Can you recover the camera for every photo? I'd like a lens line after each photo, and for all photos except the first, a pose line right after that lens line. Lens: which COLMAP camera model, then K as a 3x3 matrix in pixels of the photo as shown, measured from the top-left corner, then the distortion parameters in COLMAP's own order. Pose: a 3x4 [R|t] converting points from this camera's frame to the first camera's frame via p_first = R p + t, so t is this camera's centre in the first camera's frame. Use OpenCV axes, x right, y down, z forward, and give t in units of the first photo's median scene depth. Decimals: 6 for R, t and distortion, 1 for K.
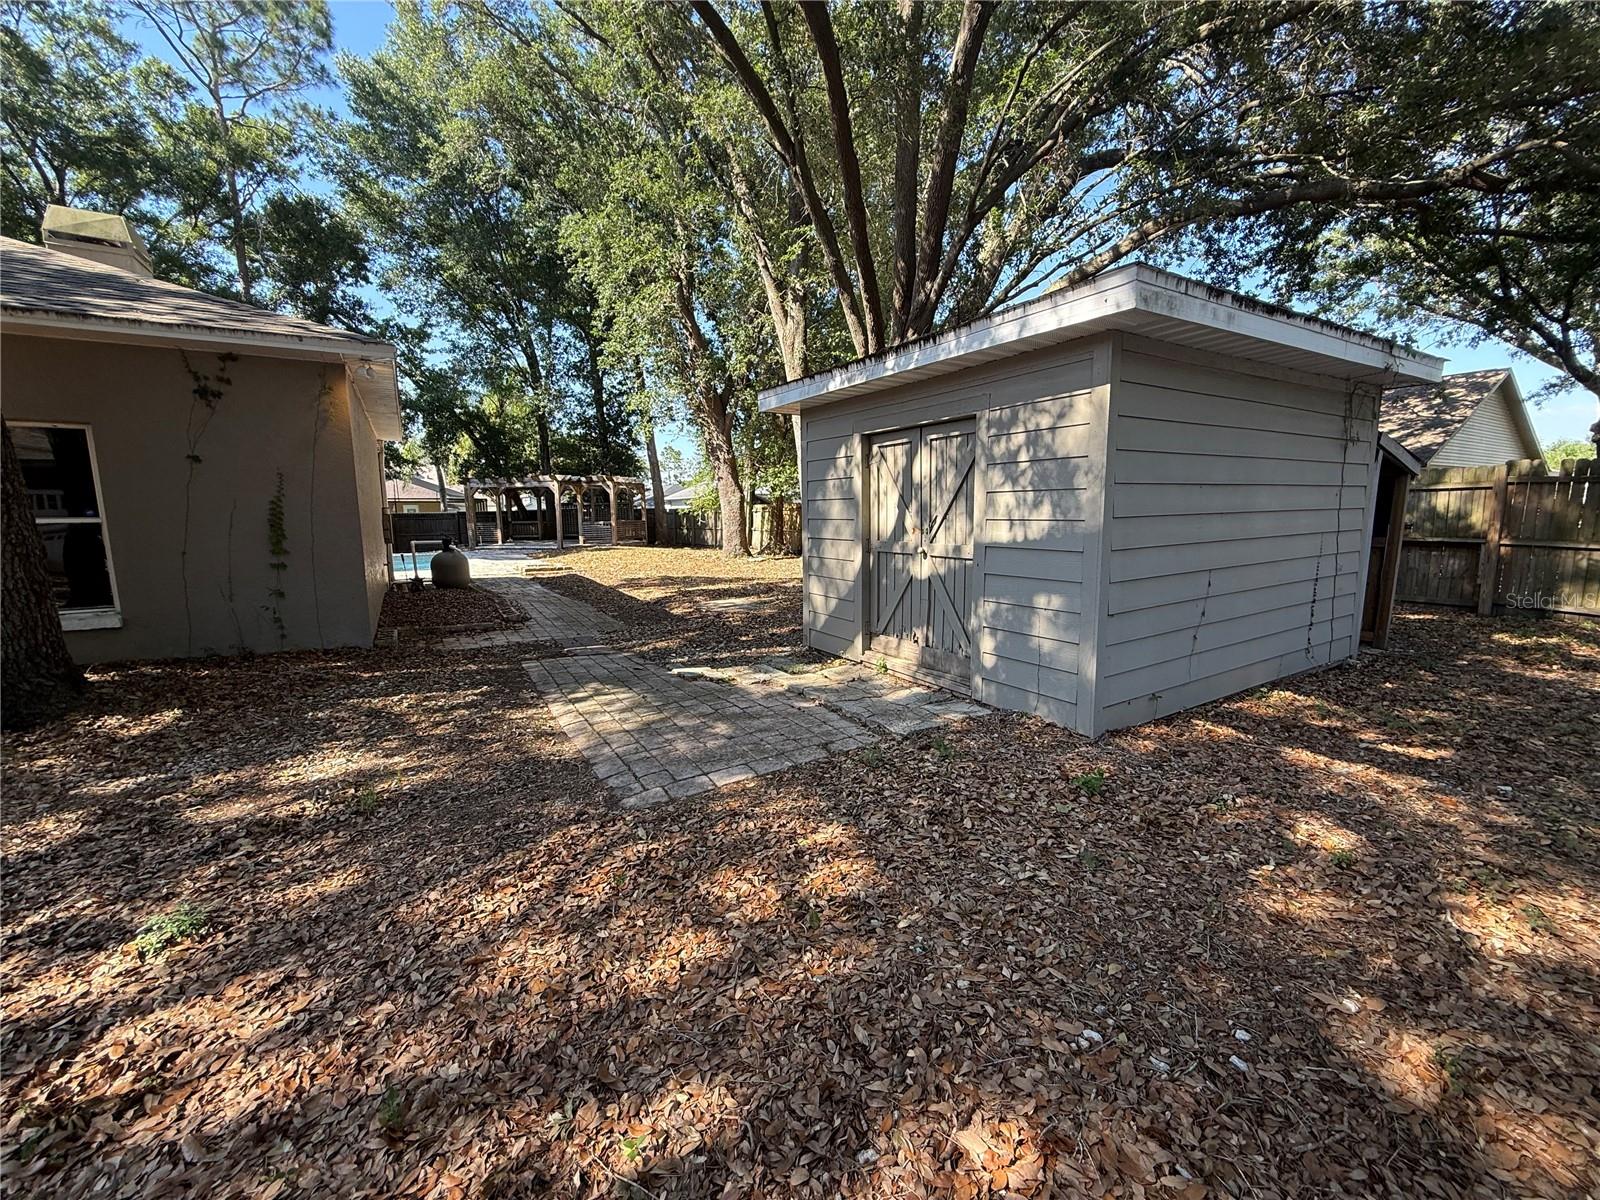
lens RADIAL K [[637.2, 0, 803.2], [0, 637.2, 598.7], [0, 0, 1]] dist [-0.001368, 0.000536]
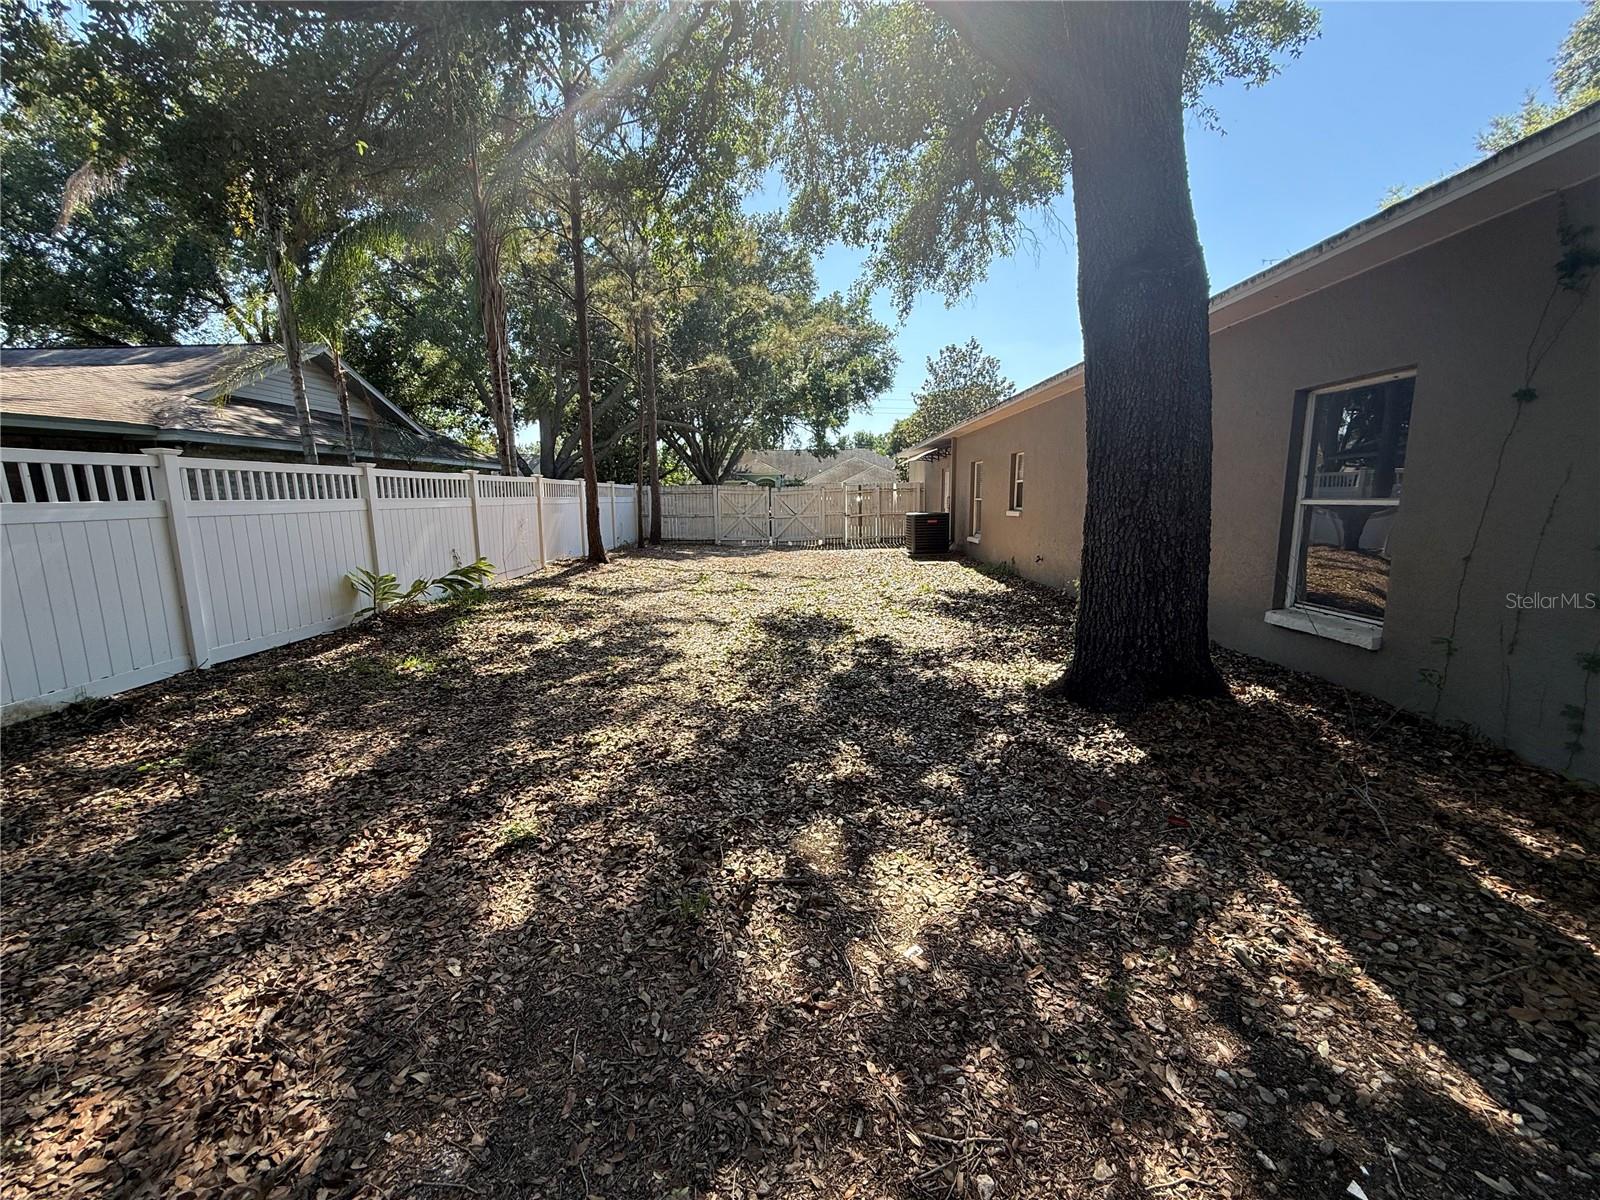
lens RADIAL K [[637.2, 0, 797.7], [0, 637.2, 603.2], [0, 0, 1]] dist [-0.001368, 0.000536]
pose [[-0.538914, 0.149769, -0.828939, -0.160166], [-0.100611, 0.965578, 0.239866, -0.154788], [0.836330, 0.212668, -0.505296, 1.073284]]
